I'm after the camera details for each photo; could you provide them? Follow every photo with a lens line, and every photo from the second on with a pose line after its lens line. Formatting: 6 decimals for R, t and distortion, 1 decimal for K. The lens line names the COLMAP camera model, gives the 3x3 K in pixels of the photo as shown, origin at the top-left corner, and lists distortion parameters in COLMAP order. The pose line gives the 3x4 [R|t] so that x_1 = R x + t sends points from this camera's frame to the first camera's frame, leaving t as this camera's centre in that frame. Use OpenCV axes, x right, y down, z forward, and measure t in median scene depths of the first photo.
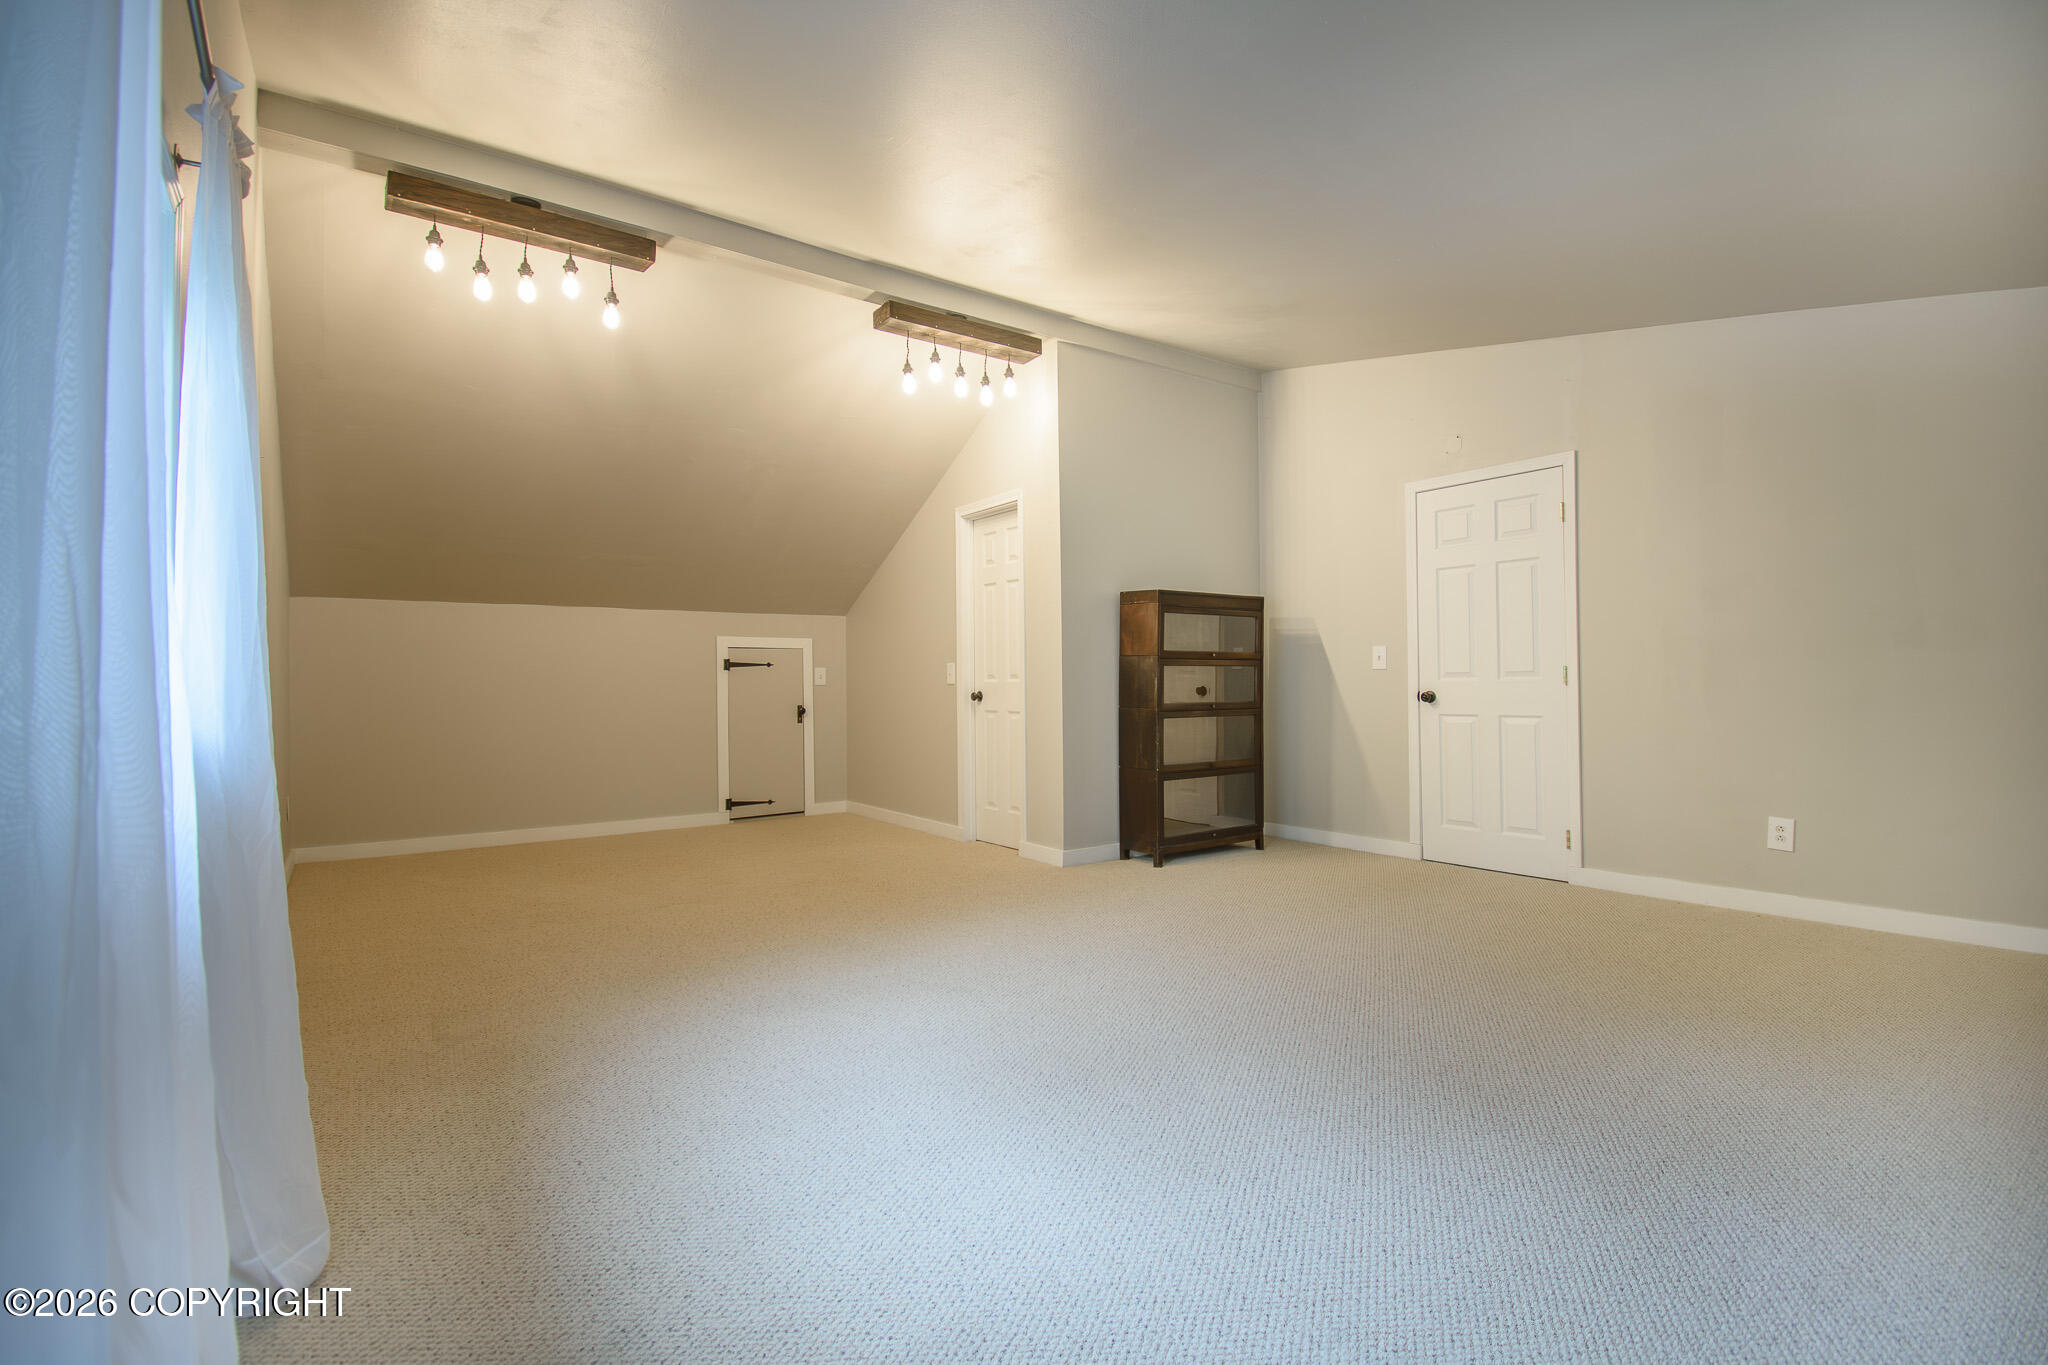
lens RADIAL K [[941.3, 0, 1032.8], [0, 941.3, 674.2], [0, 0, 1]] dist [-0.002294, -0.002732]
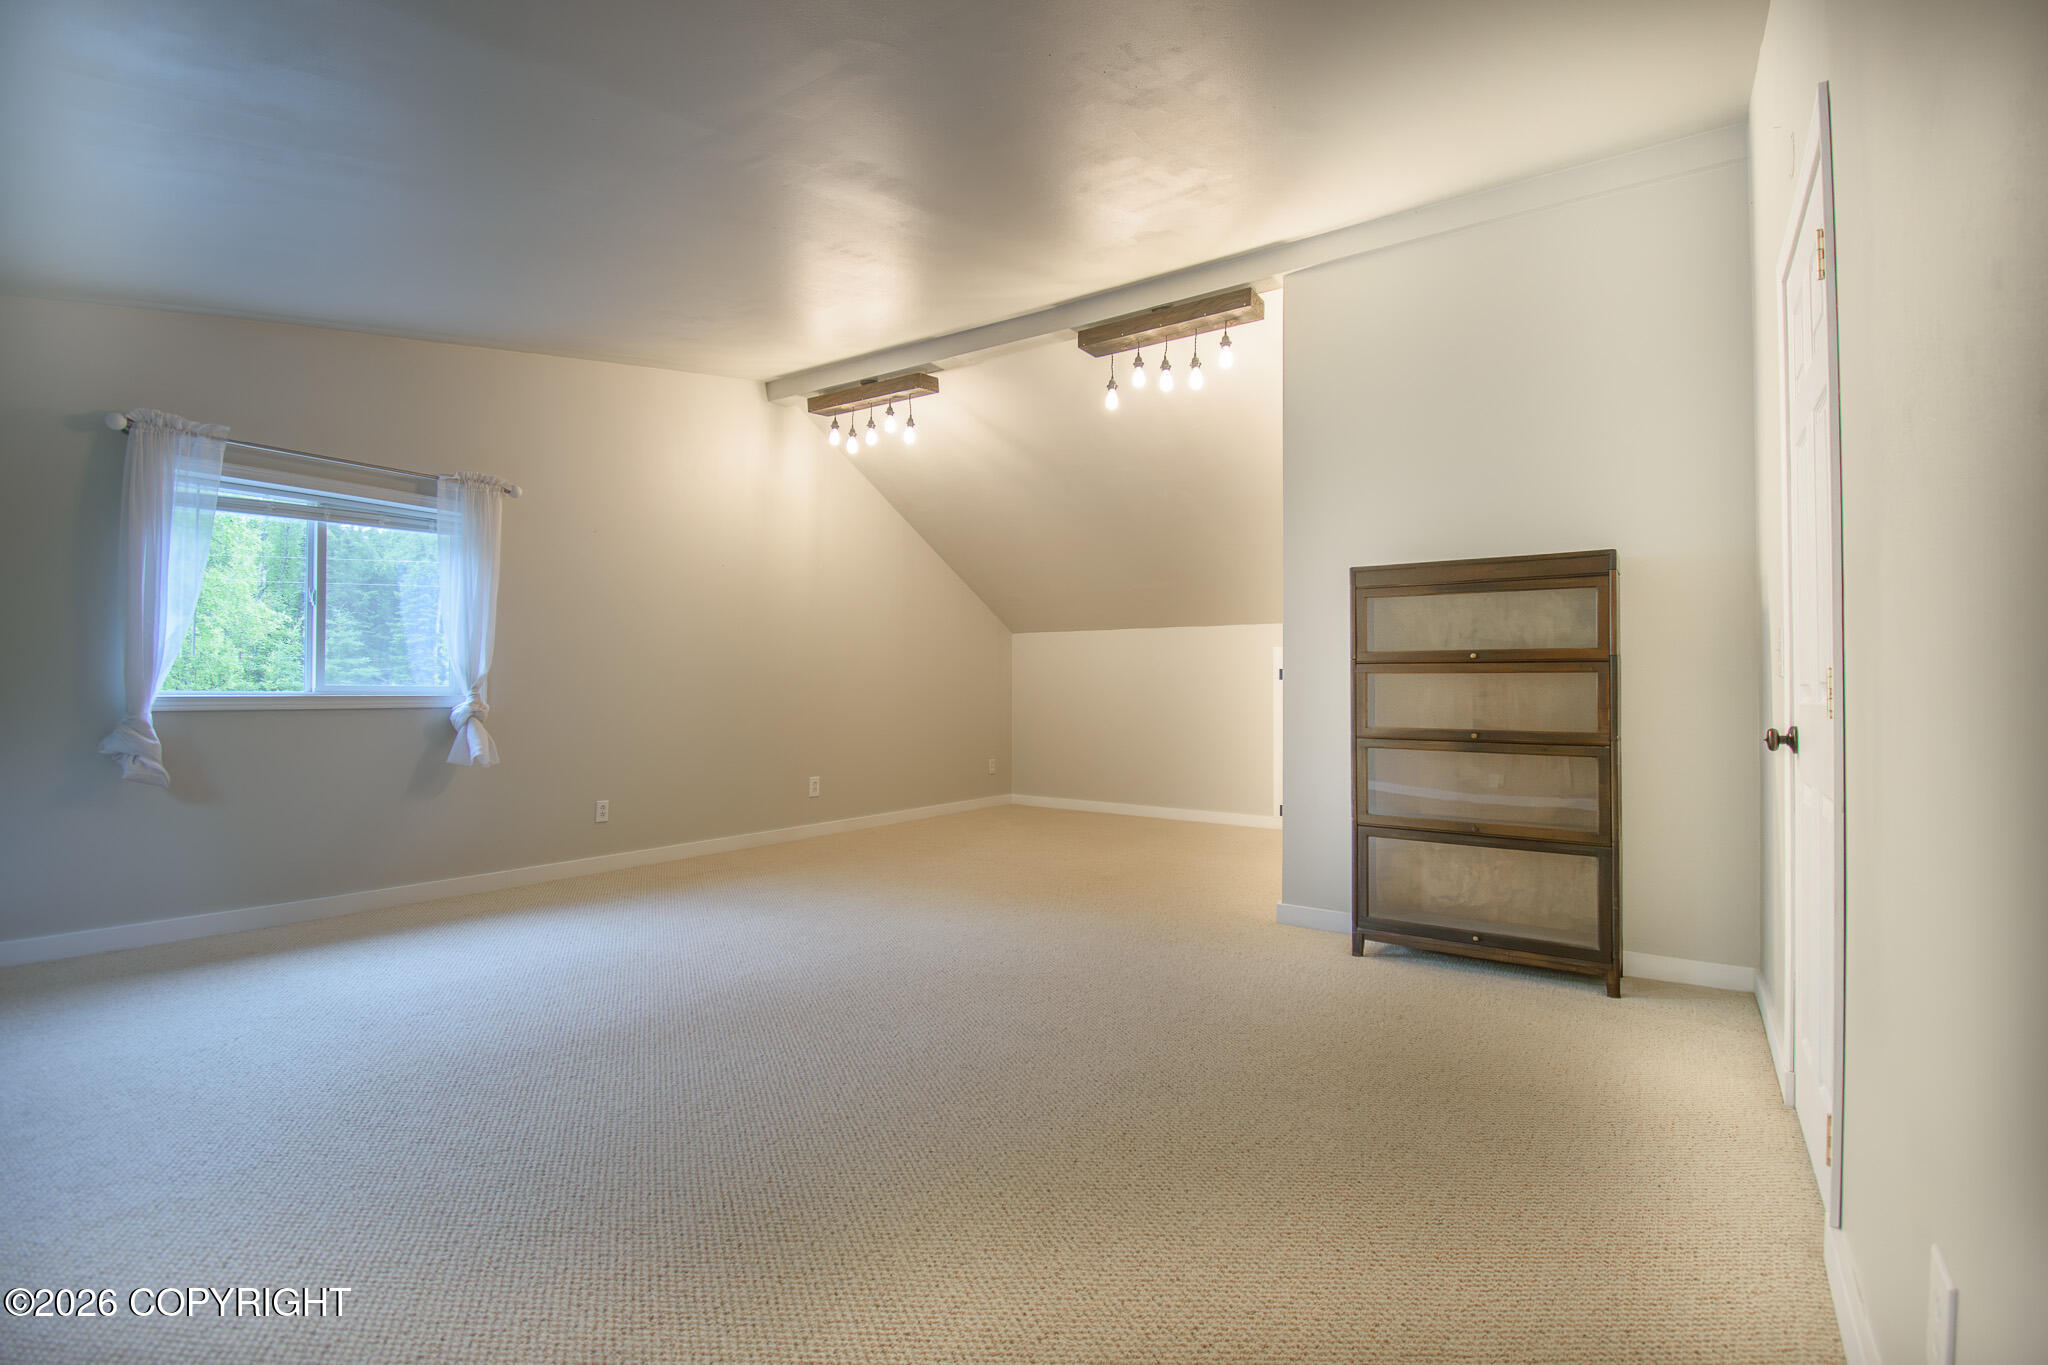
lens RADIAL K [[941.3, 0, 1029.3], [0, 941.3, 690.2], [0, 0, 1]] dist [-0.002294, -0.002732]
pose [[0.328868, 0.002955, -0.944371, 0.741127], [-0.003004, 0.999993, 0.002083, 0.003055], [0.944371, 0.002152, 0.328875, 0.538489]]
